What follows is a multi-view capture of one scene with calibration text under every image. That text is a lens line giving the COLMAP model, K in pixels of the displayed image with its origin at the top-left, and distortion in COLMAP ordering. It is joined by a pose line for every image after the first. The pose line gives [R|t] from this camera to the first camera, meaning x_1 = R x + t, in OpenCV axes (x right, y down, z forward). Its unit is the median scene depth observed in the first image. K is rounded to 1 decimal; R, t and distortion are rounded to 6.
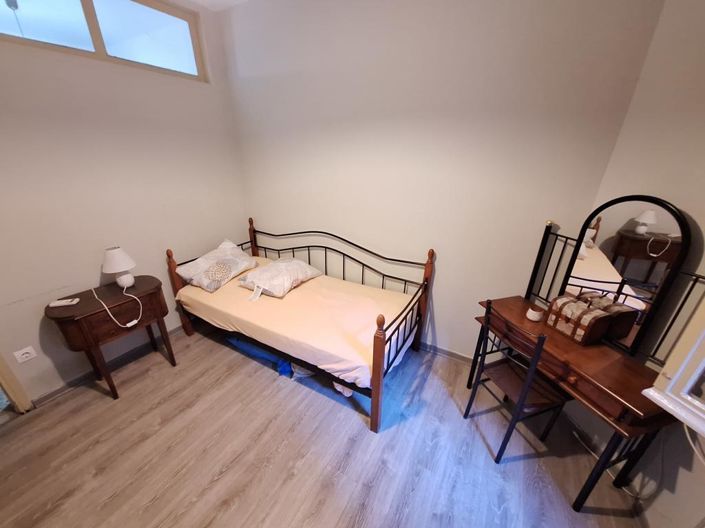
lens RADIAL K [[270.3, 0, 351.1], [0, 270.3, 272.3], [0, 0, 1]] dist [-0.004824, -0.000046]
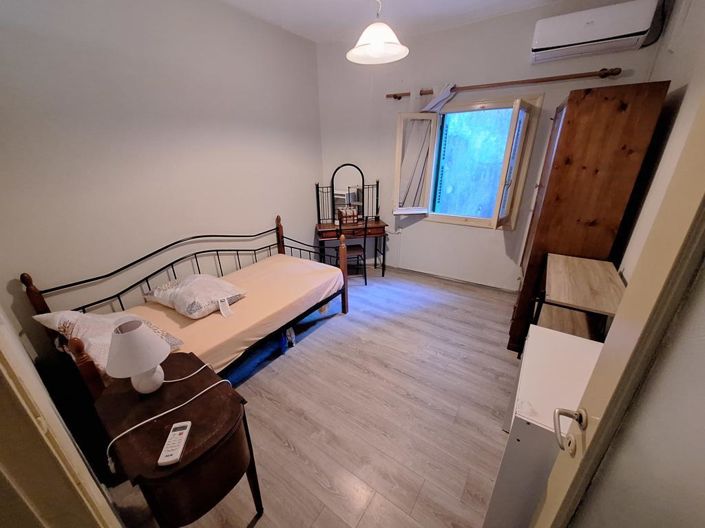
lens RADIAL K [[277.2, 0, 349.4], [0, 277.2, 269.5], [0, 0, 1]] dist [-0.002601, 0.000202]
pose [[0.087781, -0.390108, 0.916575, -1.376412], [0.422012, 0.848040, 0.320522, -0.184406], [-0.902330, 0.358670, 0.239072, 0.469960]]
